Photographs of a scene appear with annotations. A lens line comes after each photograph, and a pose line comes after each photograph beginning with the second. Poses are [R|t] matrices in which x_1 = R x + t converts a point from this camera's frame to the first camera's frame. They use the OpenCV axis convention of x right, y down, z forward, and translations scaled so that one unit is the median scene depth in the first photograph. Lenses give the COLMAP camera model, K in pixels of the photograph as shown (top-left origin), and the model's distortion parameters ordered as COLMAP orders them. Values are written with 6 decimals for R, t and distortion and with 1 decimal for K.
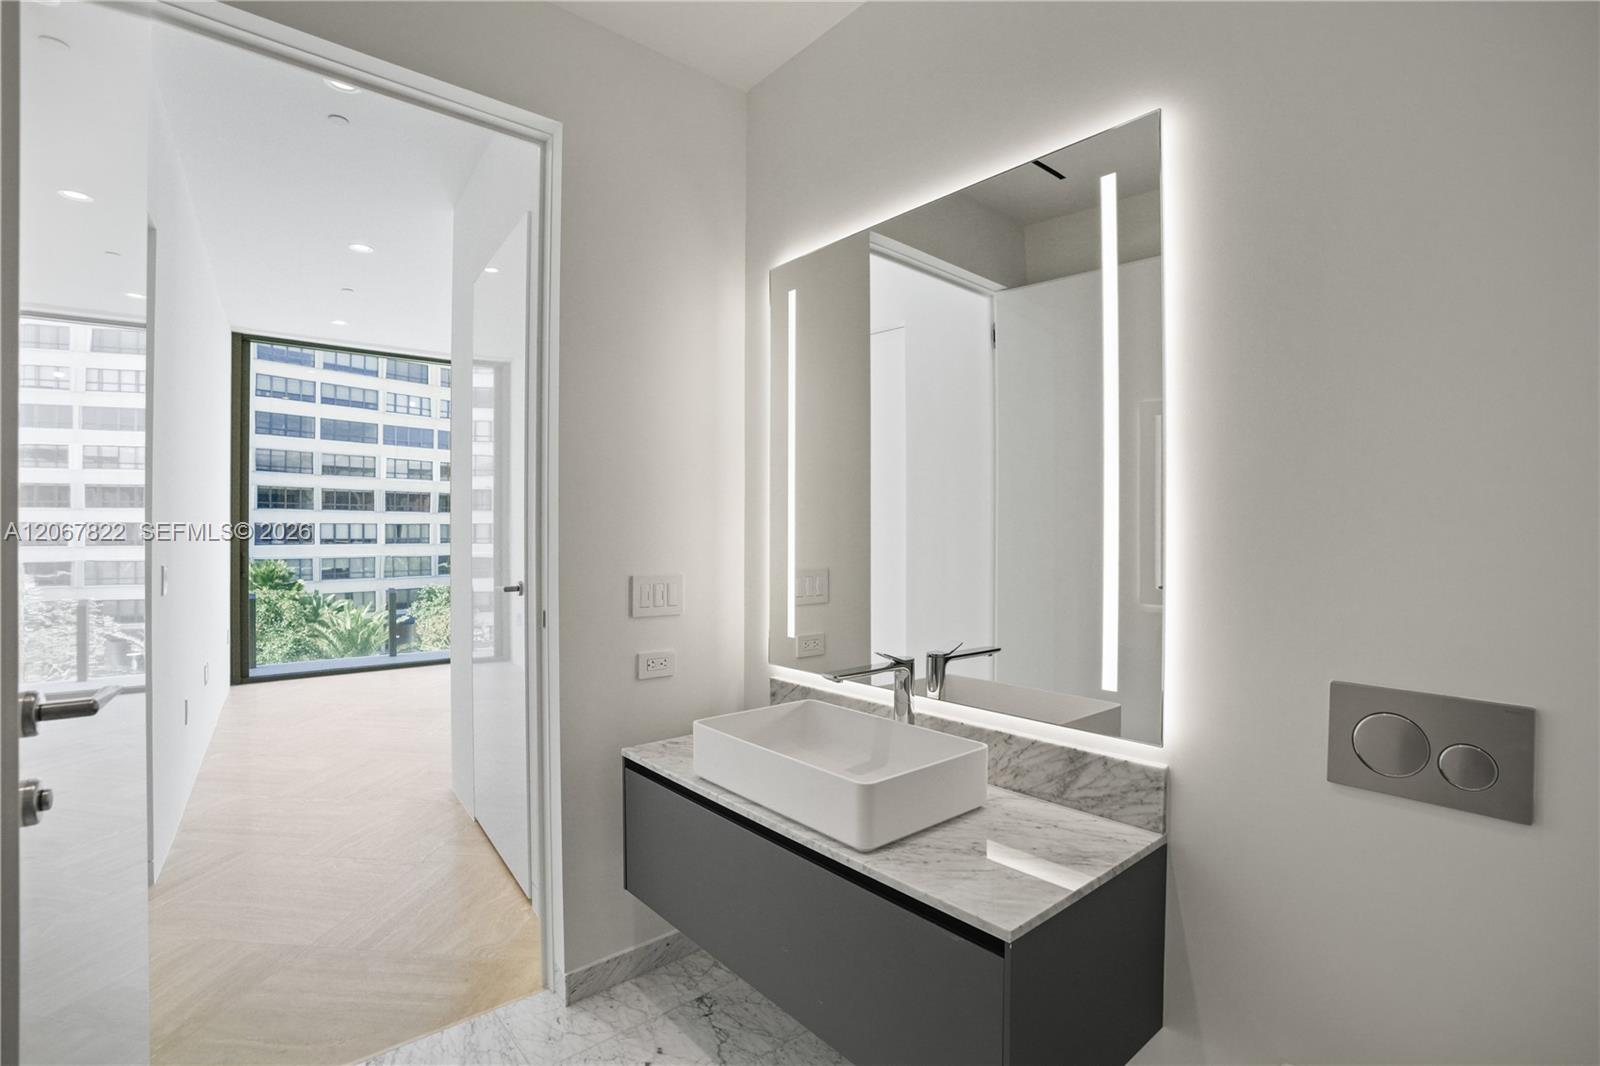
lens RADIAL K [[763.4, 0, 807.6], [0, 763.4, 535.2], [0, 0, 1]] dist [-0.029281, -0.000045]
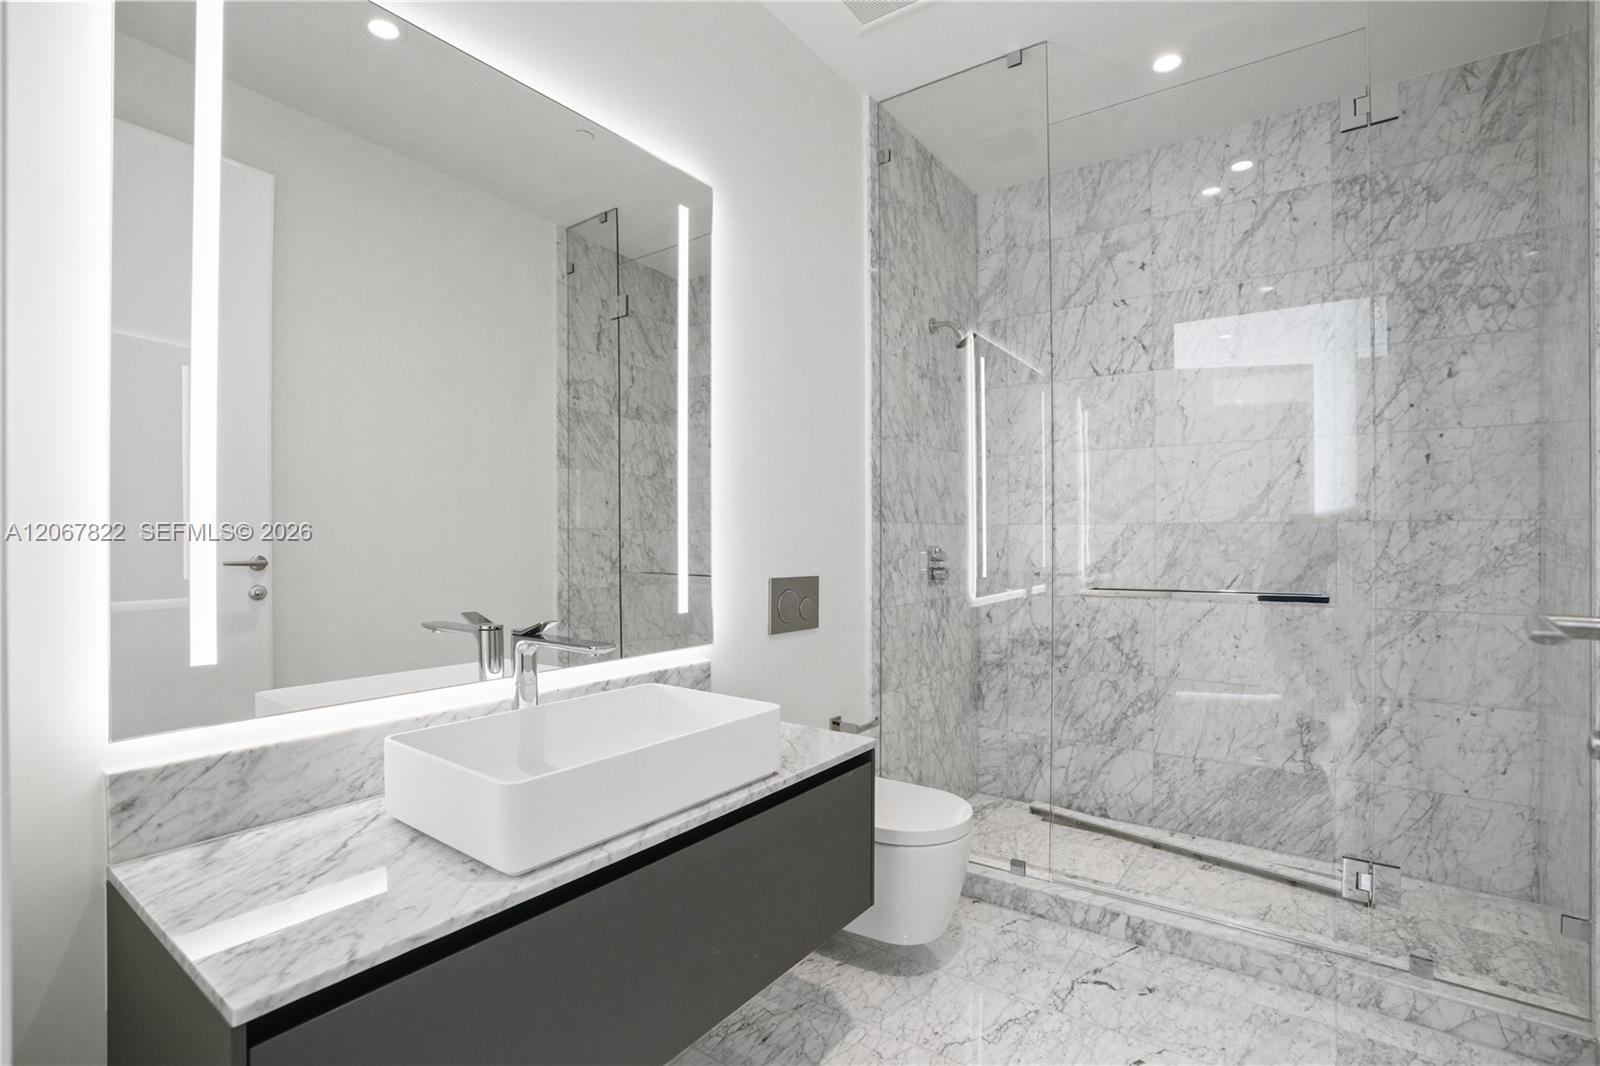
lens RADIAL K [[763.4, 0, 807.6], [0, 763.4, 535.2], [0, 0, 1]] dist [-0.029281, -0.000045]
pose [[-0.233220, -0.001481, 0.972423, -0.092308], [0.004343, 0.999987, 0.002564, 0.007383], [-0.972414, 0.004821, -0.233211, 0.113116]]
